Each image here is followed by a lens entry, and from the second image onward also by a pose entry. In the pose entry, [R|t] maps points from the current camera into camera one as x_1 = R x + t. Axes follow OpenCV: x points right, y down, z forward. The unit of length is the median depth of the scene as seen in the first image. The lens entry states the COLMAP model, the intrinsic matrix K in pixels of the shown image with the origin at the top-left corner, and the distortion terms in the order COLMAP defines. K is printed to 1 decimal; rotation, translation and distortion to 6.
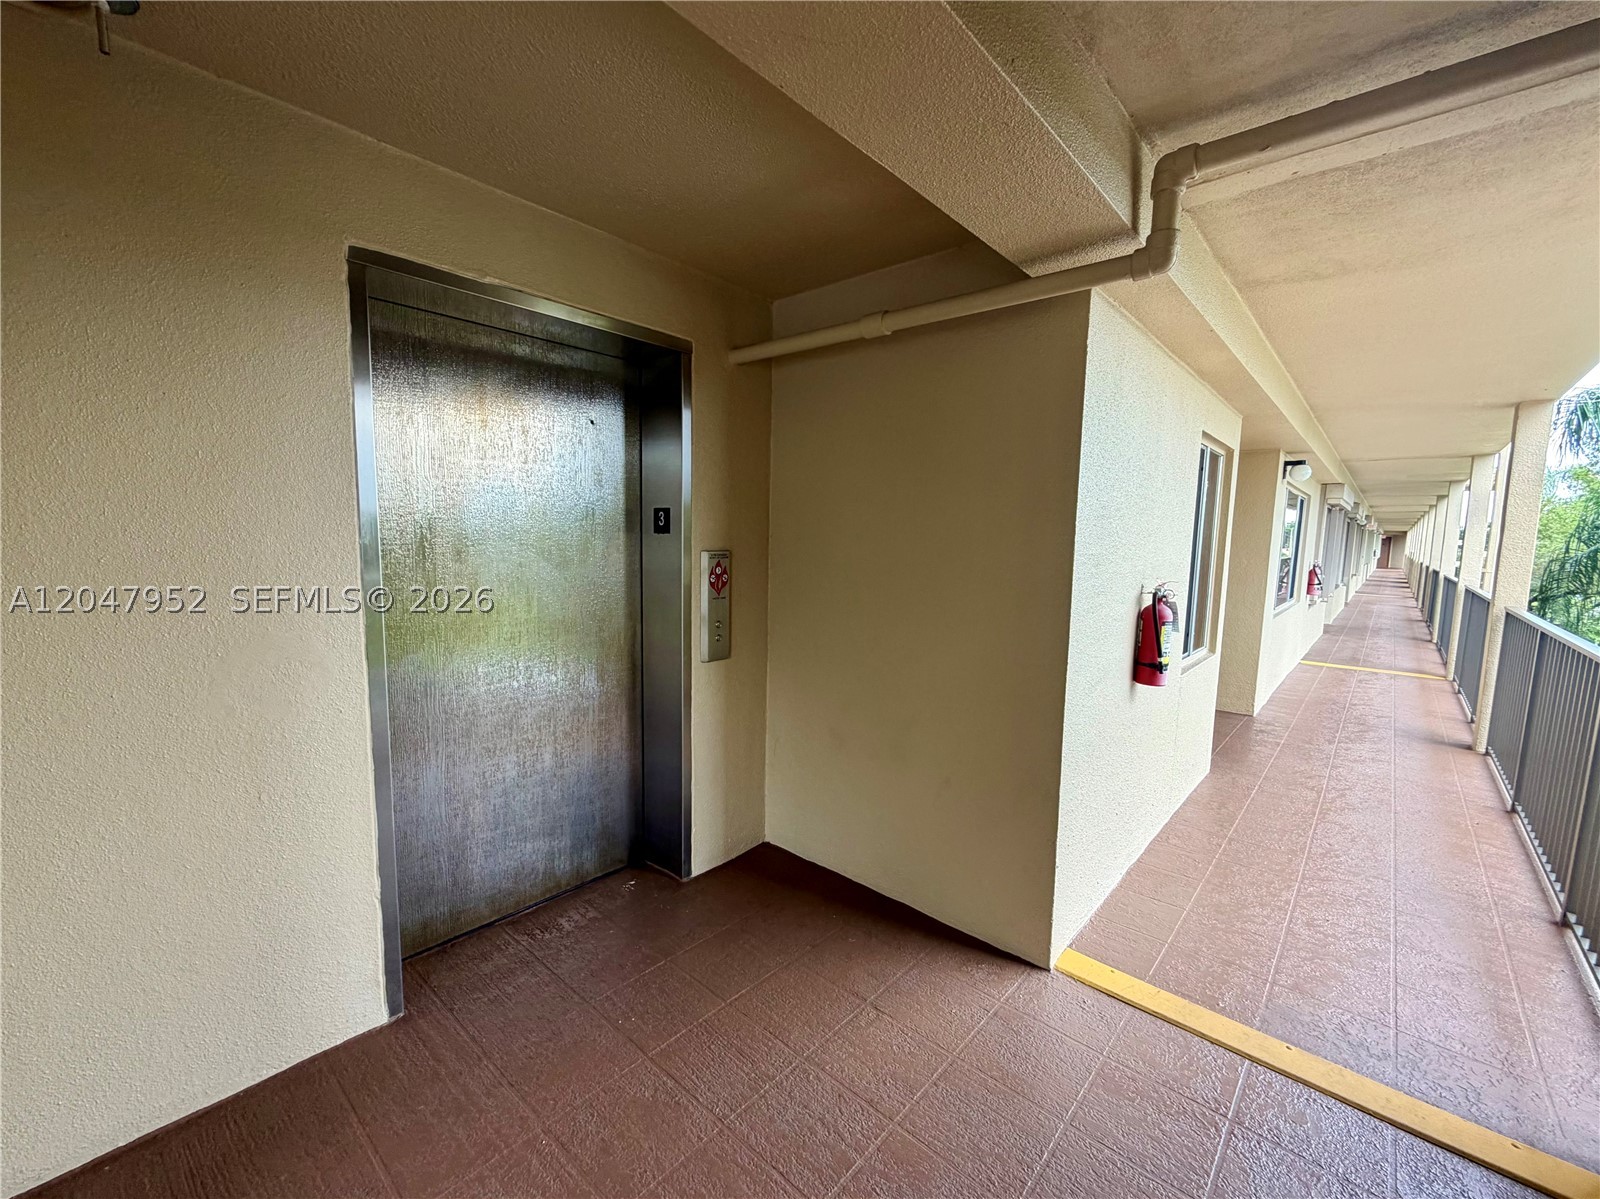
lens RADIAL K [[654.9, 0, 798.3], [0, 654.9, 619.0], [0, 0, 1]] dist [-0.000666, -0.000087]
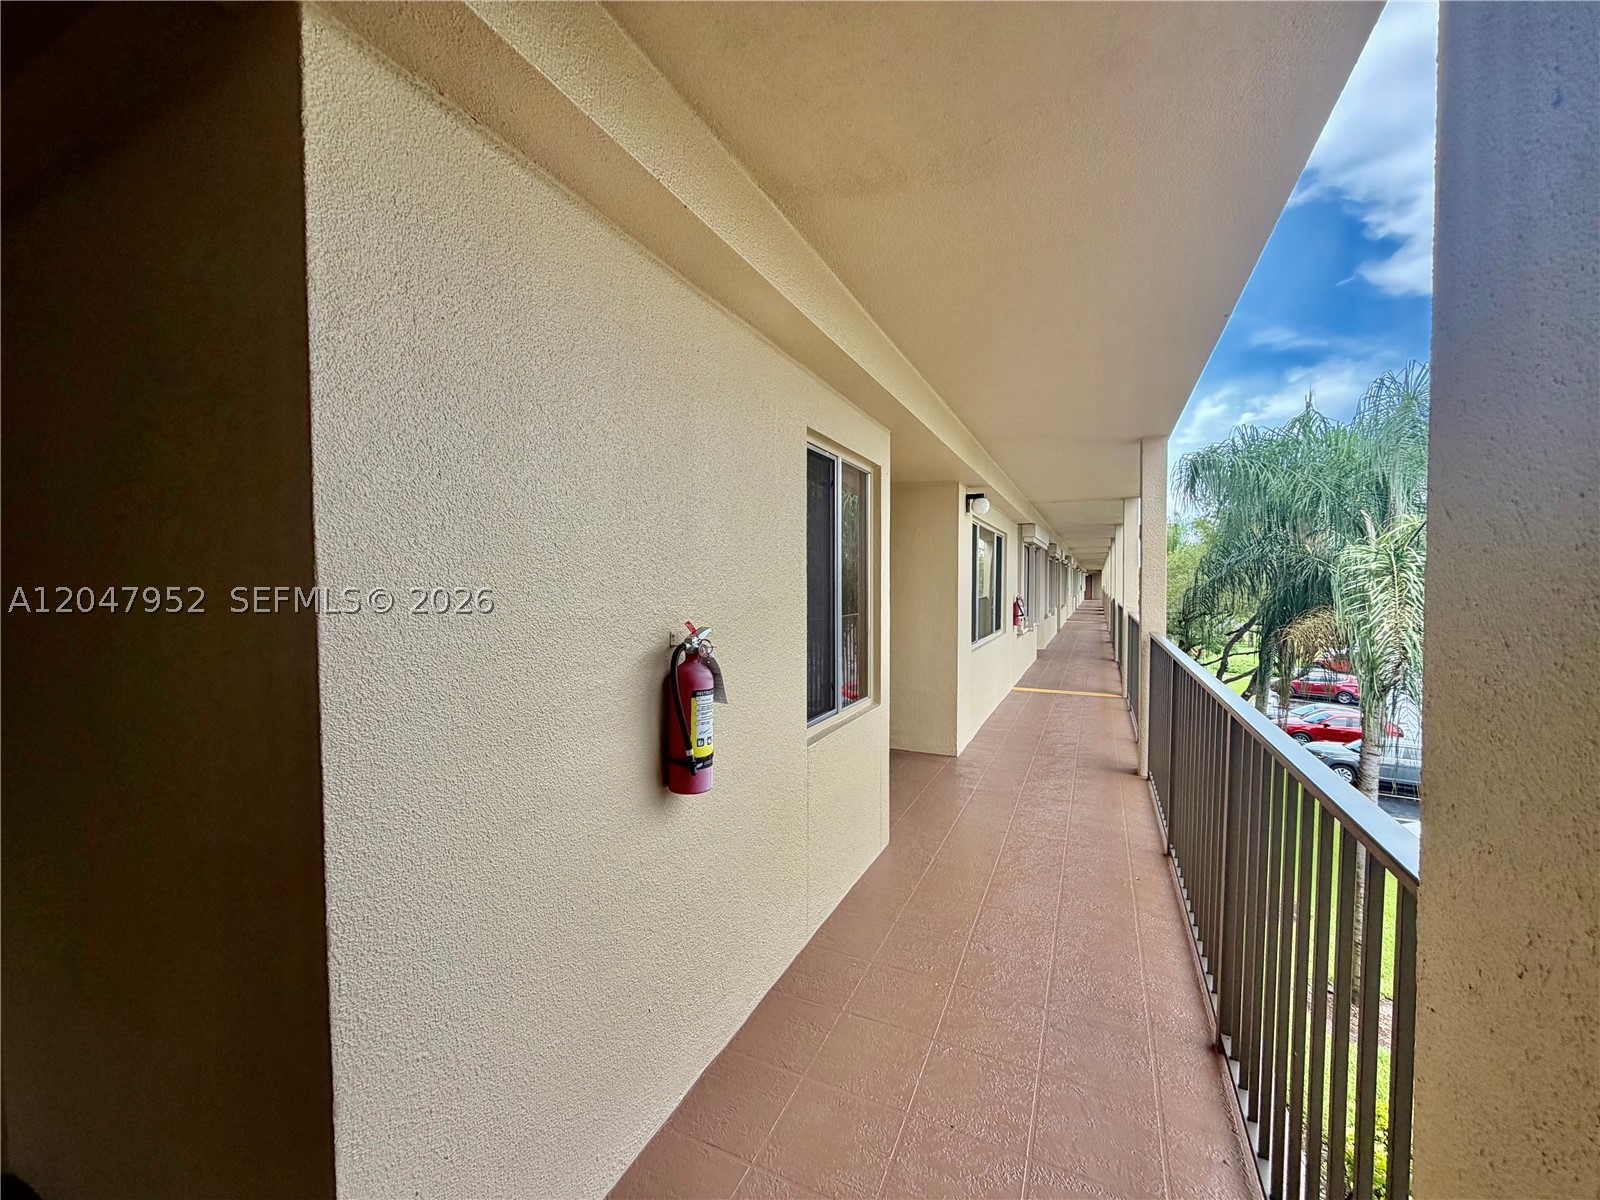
lens RADIAL K [[654.9, 0, 798.3], [0, 654.9, 619.5], [0, 0, 1]] dist [-0.000666, -0.000087]
pose [[0.950367, -0.038897, 0.308690, 0.168597], [0.059897, 0.996469, -0.058843, -0.007753], [-0.305311, 0.074412, 0.949341, 0.134230]]
